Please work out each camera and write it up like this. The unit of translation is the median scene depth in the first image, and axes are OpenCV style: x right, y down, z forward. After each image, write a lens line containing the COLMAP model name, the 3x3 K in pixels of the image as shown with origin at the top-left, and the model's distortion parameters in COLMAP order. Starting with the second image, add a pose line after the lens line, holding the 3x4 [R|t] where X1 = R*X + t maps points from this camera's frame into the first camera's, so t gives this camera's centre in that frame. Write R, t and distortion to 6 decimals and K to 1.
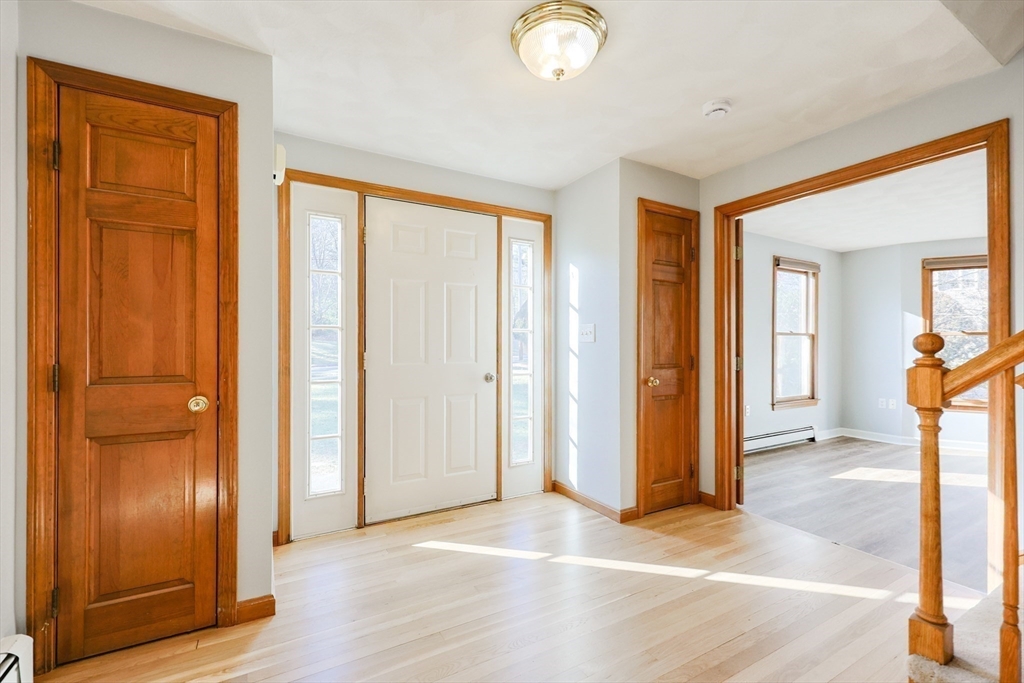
lens RADIAL K [[443.8, 0, 511.0], [0, 443.8, 343.7], [0, 0, 1]] dist [0.008643, -0.001304]
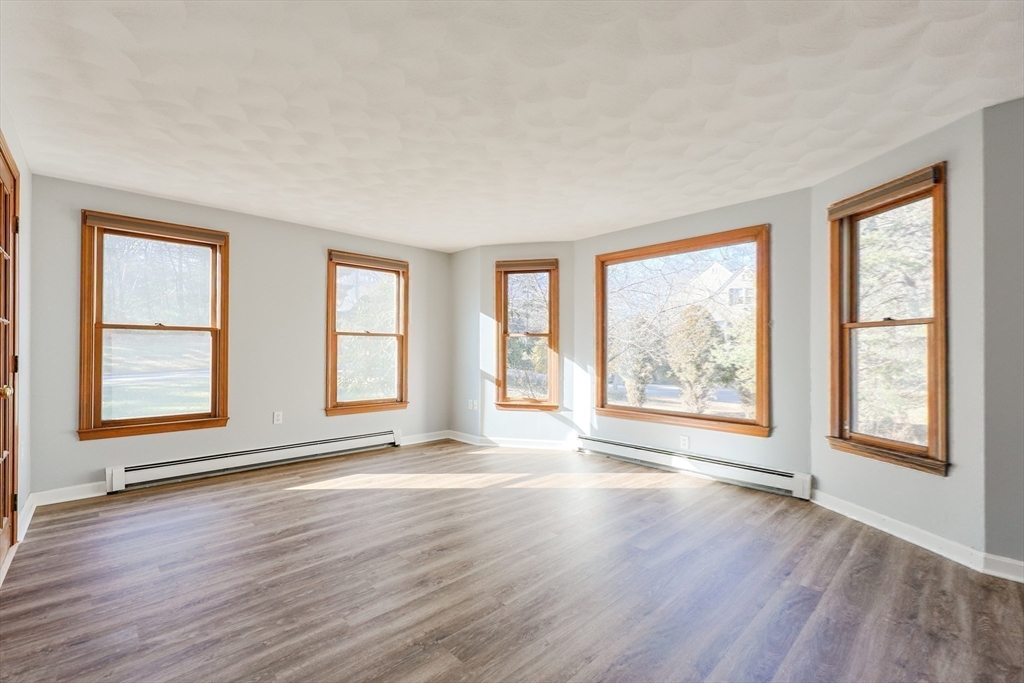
lens RADIAL K [[443.8, 0, 504.7], [0, 443.8, 348.5], [0, 0, 1]] dist [0.008643, -0.001304]
pose [[0.973232, 0.001416, 0.229822, 0.690339], [-0.000679, 0.999994, -0.003285, 0.011139], [-0.229826, 0.003041, 0.973227, 0.012108]]
